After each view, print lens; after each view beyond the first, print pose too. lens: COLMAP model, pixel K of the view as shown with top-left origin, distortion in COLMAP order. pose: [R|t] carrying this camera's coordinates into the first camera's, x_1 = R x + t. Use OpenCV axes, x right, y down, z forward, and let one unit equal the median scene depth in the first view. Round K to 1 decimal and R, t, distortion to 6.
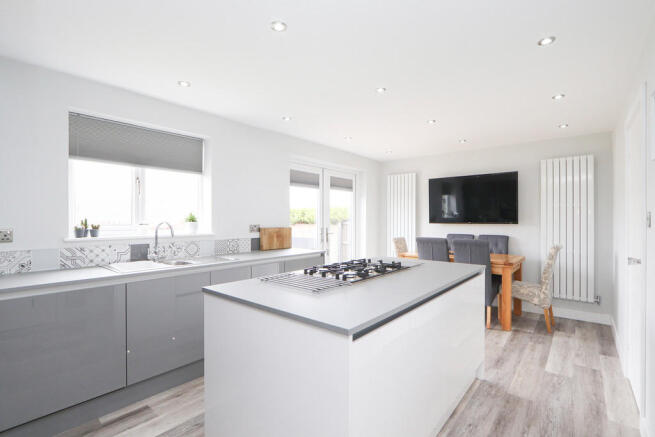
lens RADIAL K [[307.4, 0, 324.7], [0, 307.4, 219.2], [0, 0, 1]] dist [-0.011375, -0.000028]
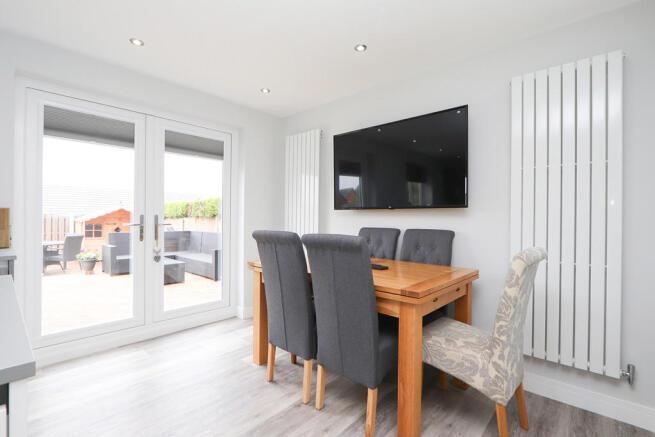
lens RADIAL K [[307.4, 0, 324.7], [0, 307.4, 219.2], [0, 0, 1]] dist [-0.011375, -0.000028]
pose [[0.999210, 0.008410, -0.038843, 0.472808], [-0.008309, 0.999962, 0.002750, 0.041100], [0.038864, -0.002425, 0.999242, 0.545897]]
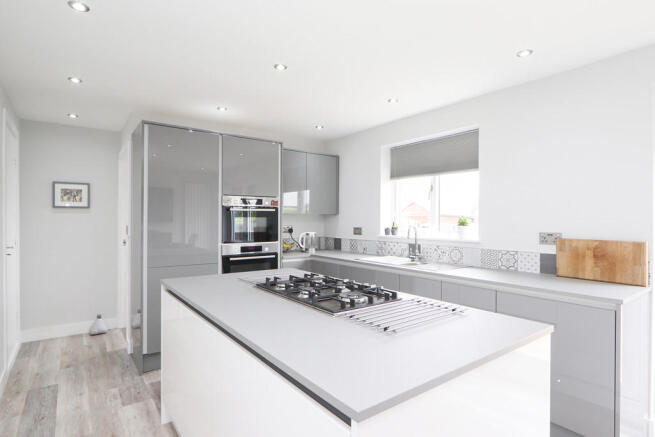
lens RADIAL K [[348.5, 0, 327.2], [0, 348.5, 220.8], [0, 0, 1]] dist [-0.006140, -0.000267]
pose [[-0.227441, 0.002355, -0.973789, 0.541750], [-0.003742, 0.999988, 0.003292, -0.006621], [0.973785, 0.004392, -0.227429, 0.696210]]
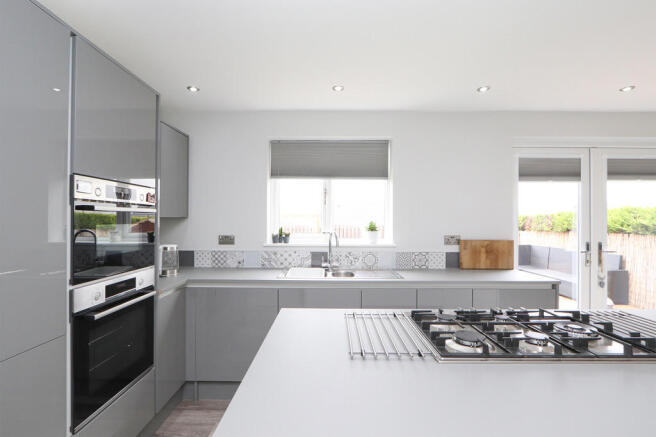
lens RADIAL K [[314.2, 0, 327.3], [0, 314.2, 220.3], [0, 0, 1]] dist [-0.012166, -0.000324]
pose [[0.644437, -0.002102, -0.764655, 0.176173], [-0.003139, 0.999981, -0.005394, -0.015254], [0.764651, 0.005877, 0.644418, 0.226333]]
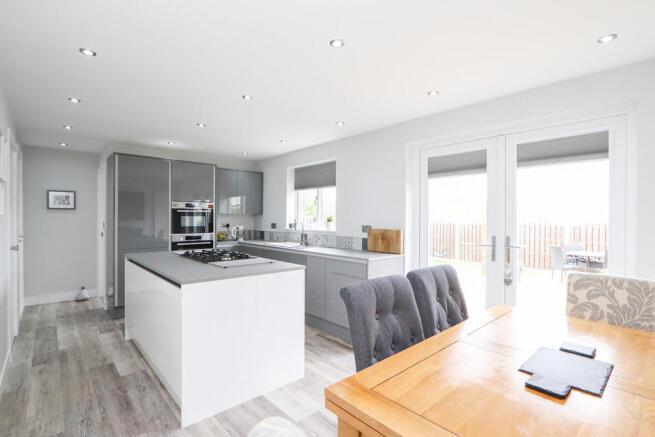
lens RADIAL K [[313.7, 0, 326.8], [0, 313.7, 220.3], [0, 0, 1]] dist [-0.012166, -0.000324]
pose [[-0.134543, 0.007055, -0.990883, 0.831473], [-0.004486, 0.999960, 0.007729, -0.007476], [0.990898, 0.005485, -0.134506, 0.975356]]
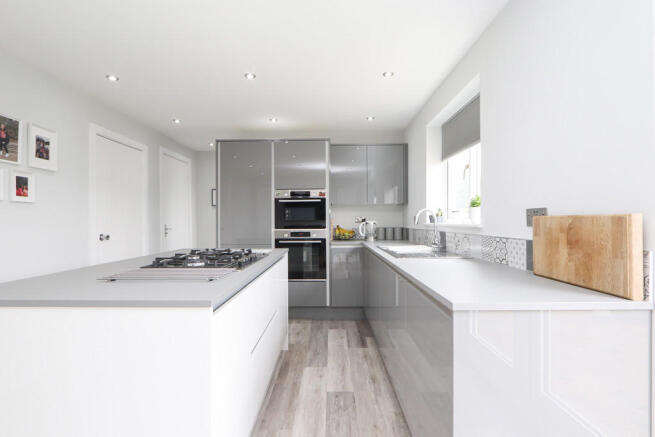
lens RADIAL K [[317.9, 0, 327.5], [0, 317.9, 218.5], [0, 0, 1]] dist [-0.000075, 0.000015]
pose [[-0.768693, 0.001013, -0.639617, 0.248831], [0.007437, 0.999945, -0.007355, 0.031168], [0.639574, -0.010410, -0.768659, 1.109506]]
